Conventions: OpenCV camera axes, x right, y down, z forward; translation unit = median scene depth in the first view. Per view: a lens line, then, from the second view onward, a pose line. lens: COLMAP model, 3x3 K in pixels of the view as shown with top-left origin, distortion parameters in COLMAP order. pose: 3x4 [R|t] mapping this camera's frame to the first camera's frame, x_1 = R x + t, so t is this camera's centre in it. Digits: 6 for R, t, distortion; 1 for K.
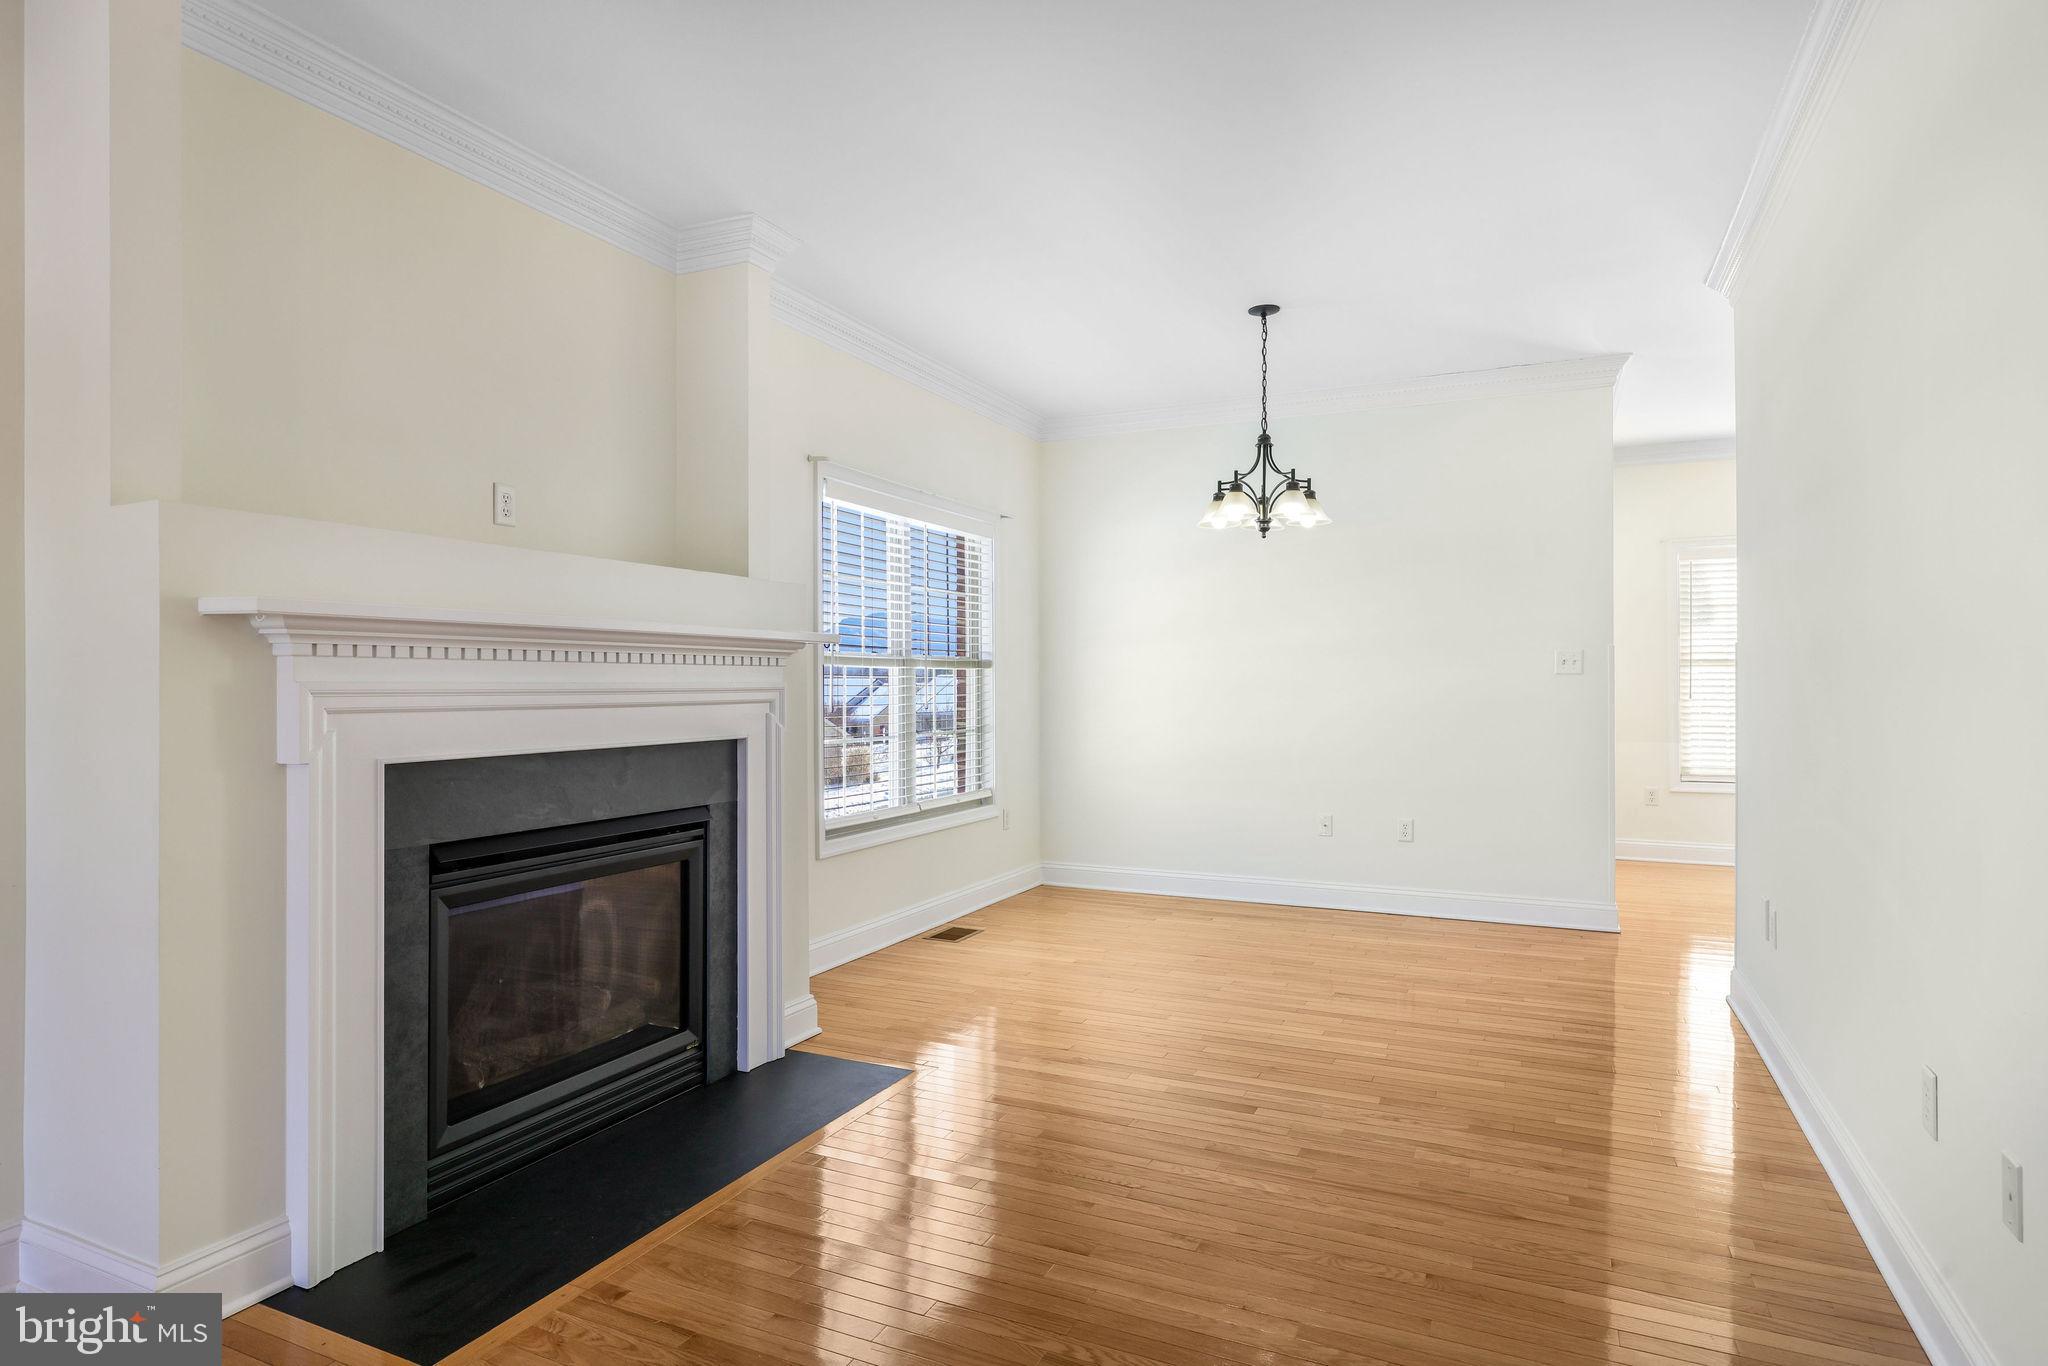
lens RADIAL K [[1116.5, 0, 1024.0], [0, 1116.5, 683.0], [0, 0, 1]] dist [-0.004320, -0.000474]
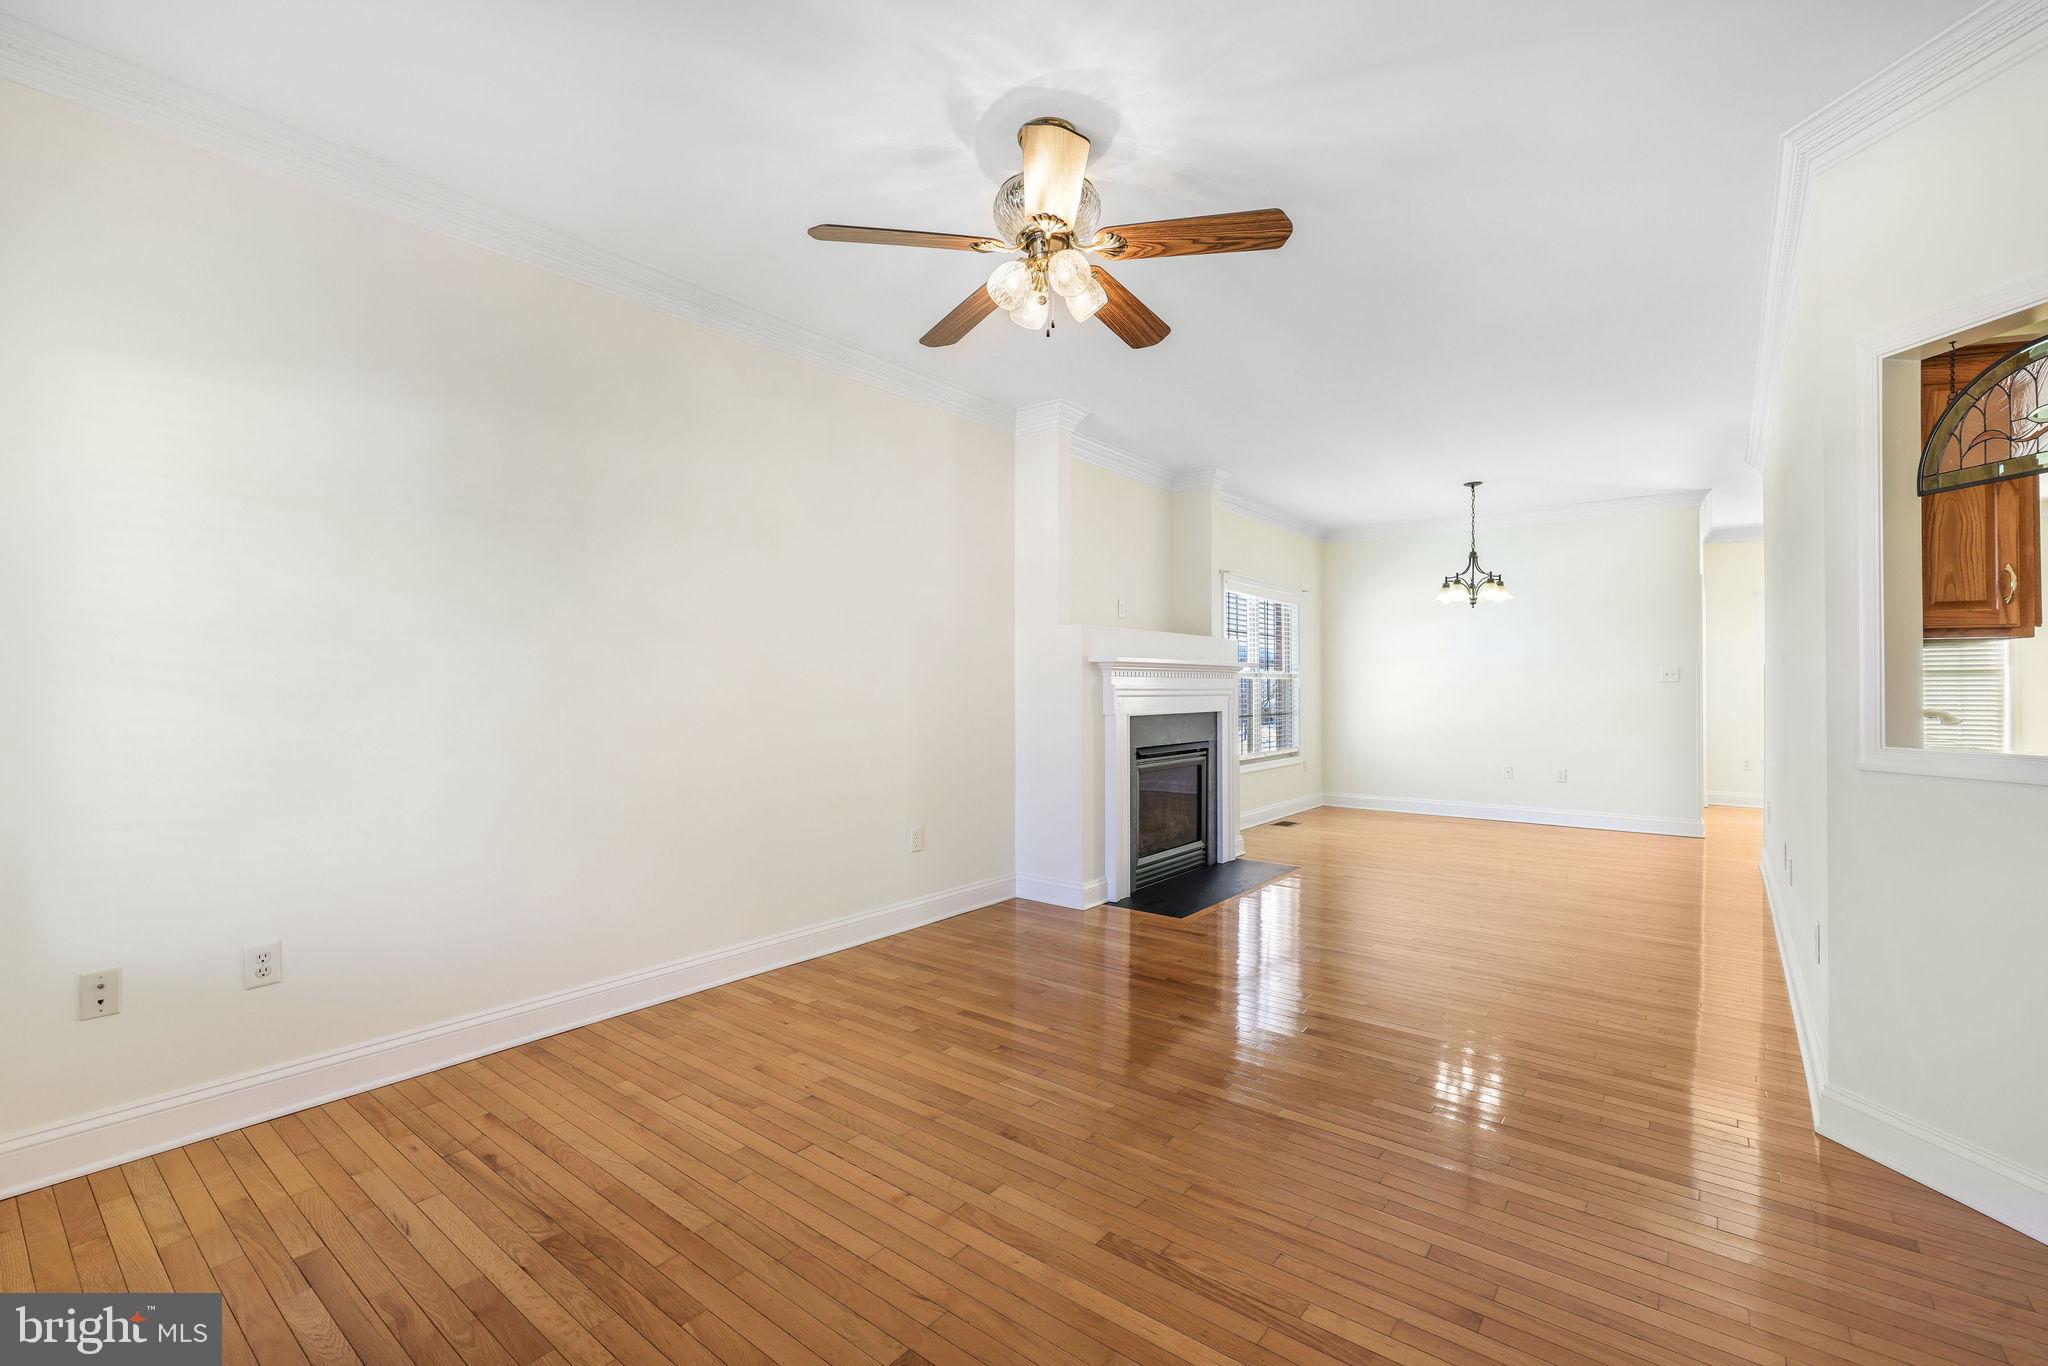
lens RADIAL K [[882.8, 0, 1024.0], [0, 882.8, 683.0], [0, 0, 1]] dist [0.002569, 0.000305]
pose [[0.974017, 0.001286, -0.226472, -0.236815], [-0.002300, 0.999988, -0.004215, 0.001902], [0.226464, 0.004626, 0.974009, -0.787238]]
